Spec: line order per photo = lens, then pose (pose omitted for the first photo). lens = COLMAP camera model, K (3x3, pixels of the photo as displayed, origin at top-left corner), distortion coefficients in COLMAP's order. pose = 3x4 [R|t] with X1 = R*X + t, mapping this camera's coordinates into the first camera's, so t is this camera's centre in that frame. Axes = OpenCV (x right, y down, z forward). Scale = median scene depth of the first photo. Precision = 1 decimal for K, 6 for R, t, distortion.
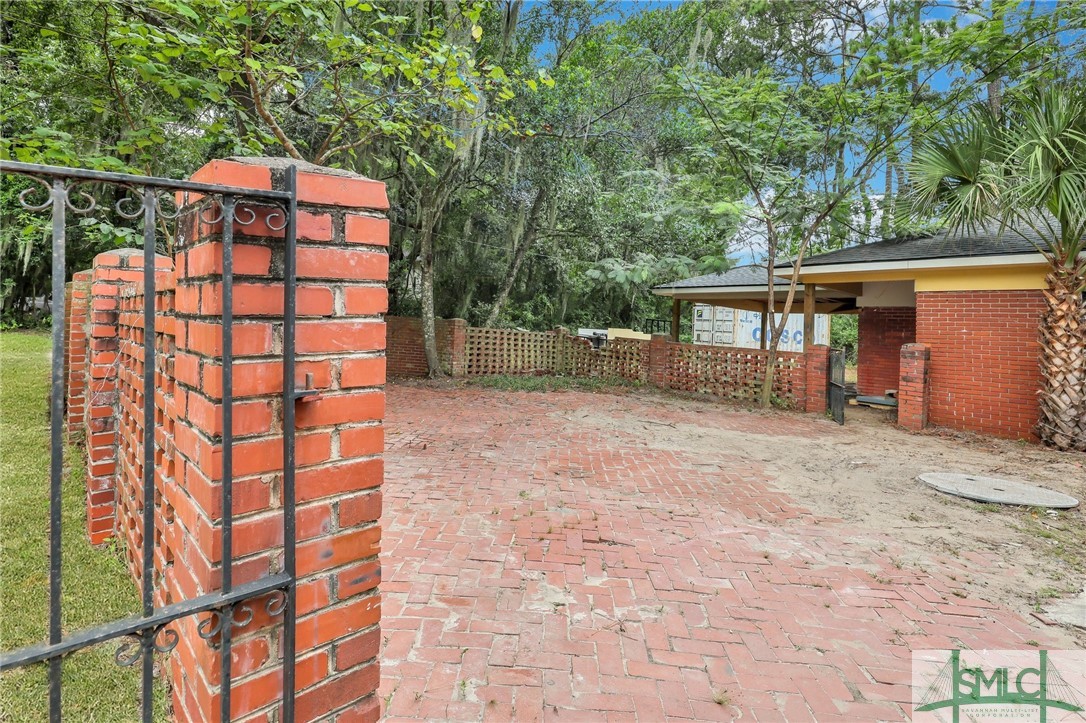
lens RADIAL K [[564.1, 0, 528.8], [0, 564.1, 293.1], [0, 0, 1]] dist [-0.002014, -0.000519]
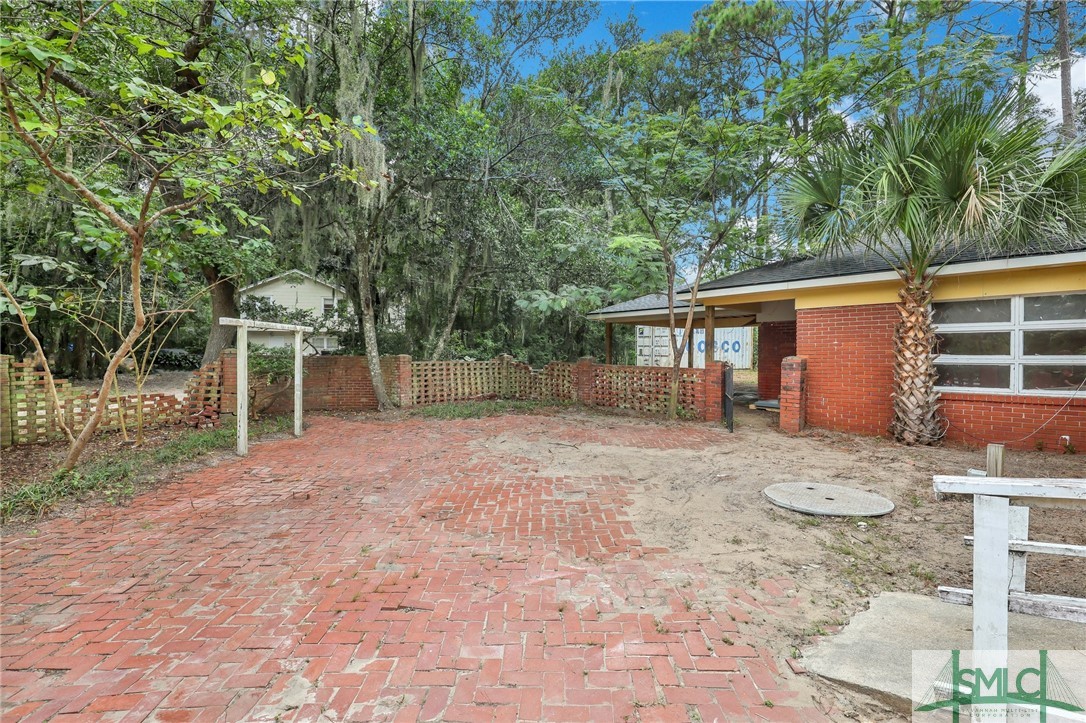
lens RADIAL K [[489.1, 0, 544.1], [0, 489.1, 359.7], [0, 0, 1]] dist [-0.002118, -0.000913]
pose [[0.996367, -0.064775, 0.055295, 0.137475], [0.059590, 0.994089, 0.090758, -0.022295], [-0.060847, -0.087133, 0.994337, 0.062116]]
